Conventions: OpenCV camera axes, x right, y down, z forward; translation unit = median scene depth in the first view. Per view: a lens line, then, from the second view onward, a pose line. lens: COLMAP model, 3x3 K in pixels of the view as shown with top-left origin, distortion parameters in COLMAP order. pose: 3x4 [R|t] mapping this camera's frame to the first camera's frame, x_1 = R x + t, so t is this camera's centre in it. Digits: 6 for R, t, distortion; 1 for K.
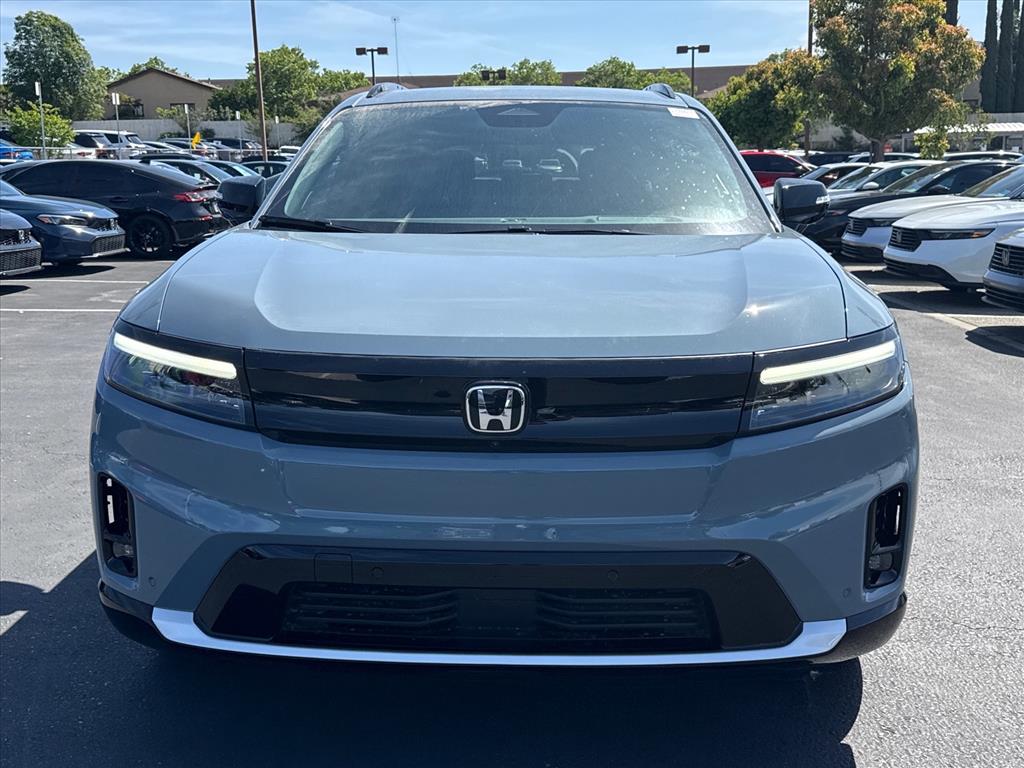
lens RADIAL K [[1146.8, 0, 512.0], [0, 1146.8, 384.0], [0, 0, 1]] dist [0.009972, -0.009968]
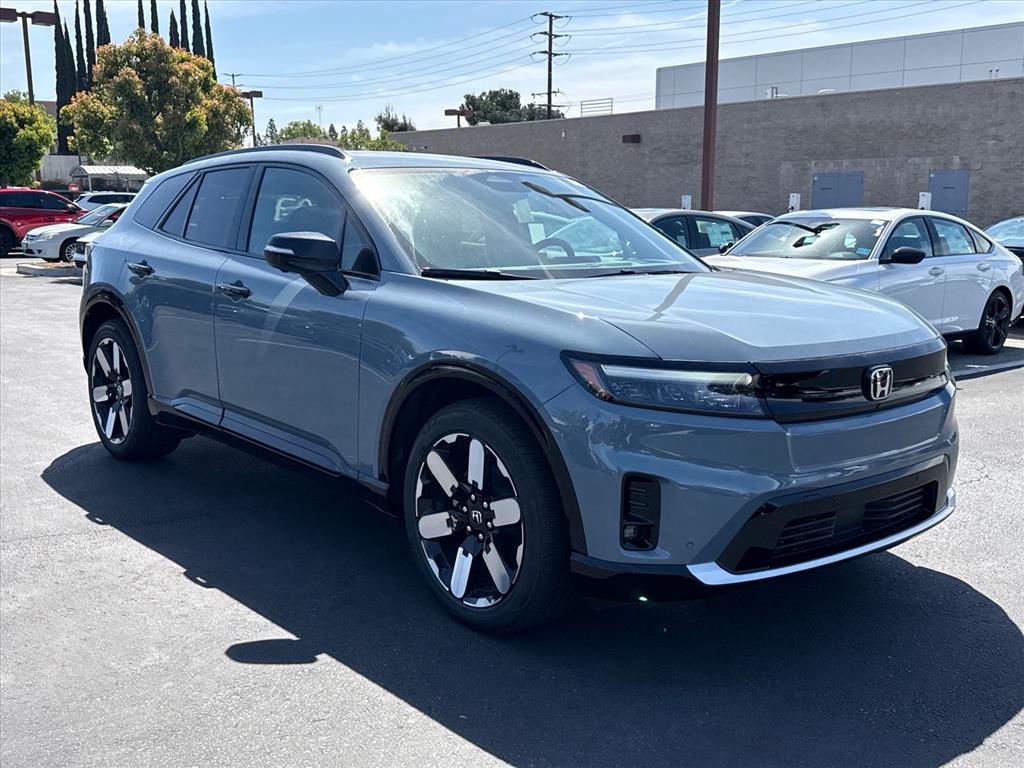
lens RADIAL K [[1050.4, 0, 512.0], [0, 1050.4, 384.0], [0, 0, 1]] dist [0.052042, -0.030460]
pose [[0.760242, -0.099504, 0.641974, -1.217486], [0.111199, 0.993548, 0.022312, -0.060237], [-0.640052, 0.054424, 0.766402, 0.194684]]
